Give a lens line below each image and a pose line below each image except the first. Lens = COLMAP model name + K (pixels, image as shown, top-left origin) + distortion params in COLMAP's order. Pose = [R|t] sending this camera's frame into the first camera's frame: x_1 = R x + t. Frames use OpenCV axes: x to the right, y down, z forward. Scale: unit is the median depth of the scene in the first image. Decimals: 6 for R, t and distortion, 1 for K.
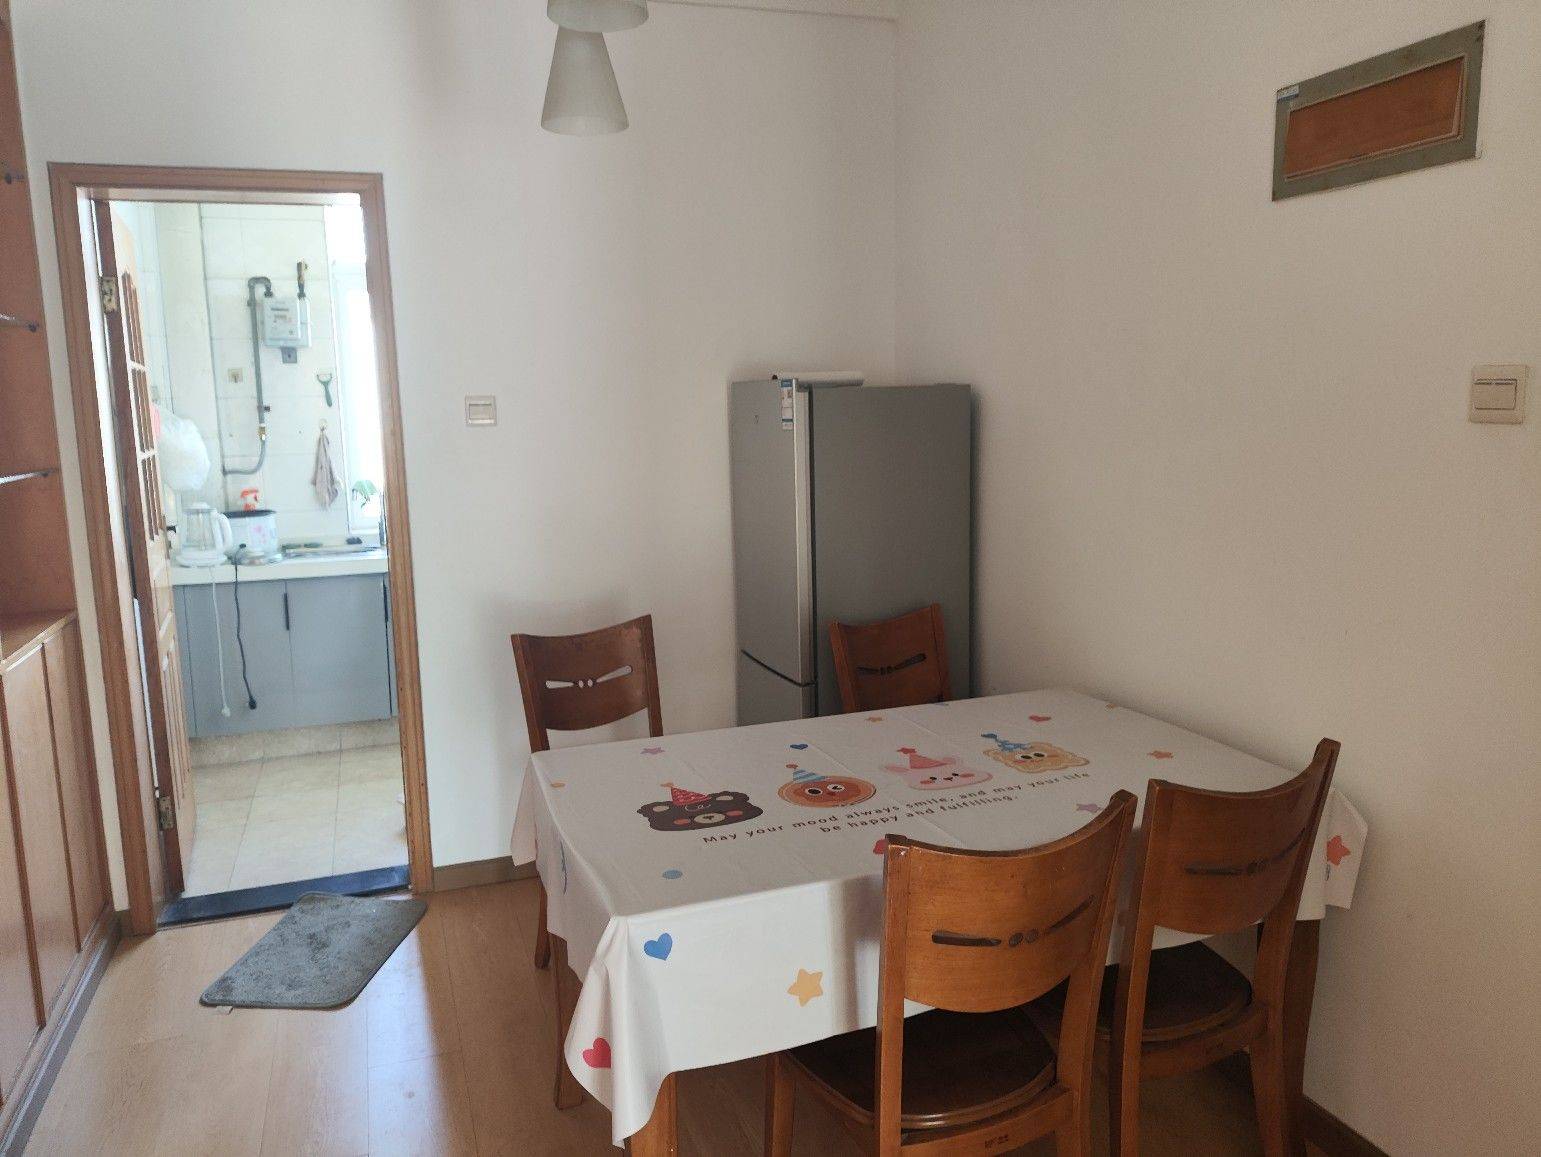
lens RADIAL K [[1166.2, 0, 770.5], [0, 1166.2, 578.5], [0, 0, 1]] dist [-0.002150, -0.002695]
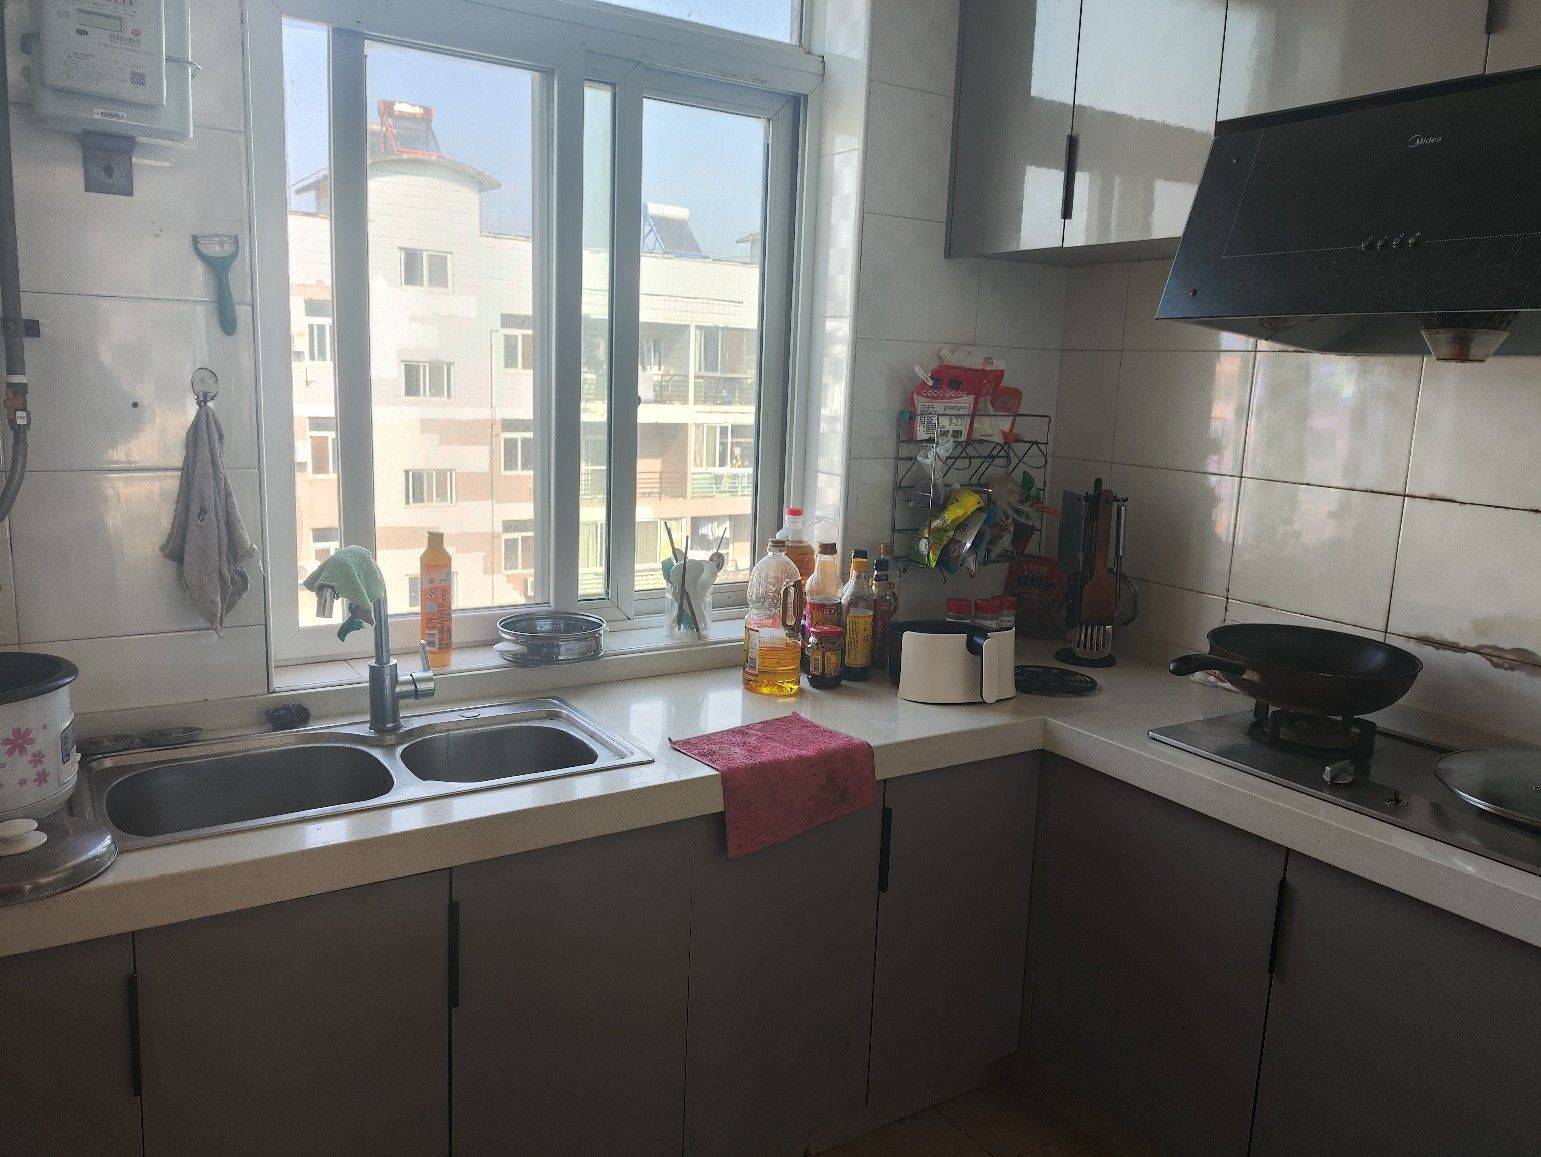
lens RADIAL K [[1166.2, 0, 770.5], [0, 1166.2, 578.5], [0, 0, 1]] dist [-0.002150, -0.002695]
pose [[0.972240, 0.013907, 0.233573, -0.306309], [-0.020584, 0.999445, 0.026174, -0.088912], [-0.233080, -0.030255, 0.971987, 0.635572]]
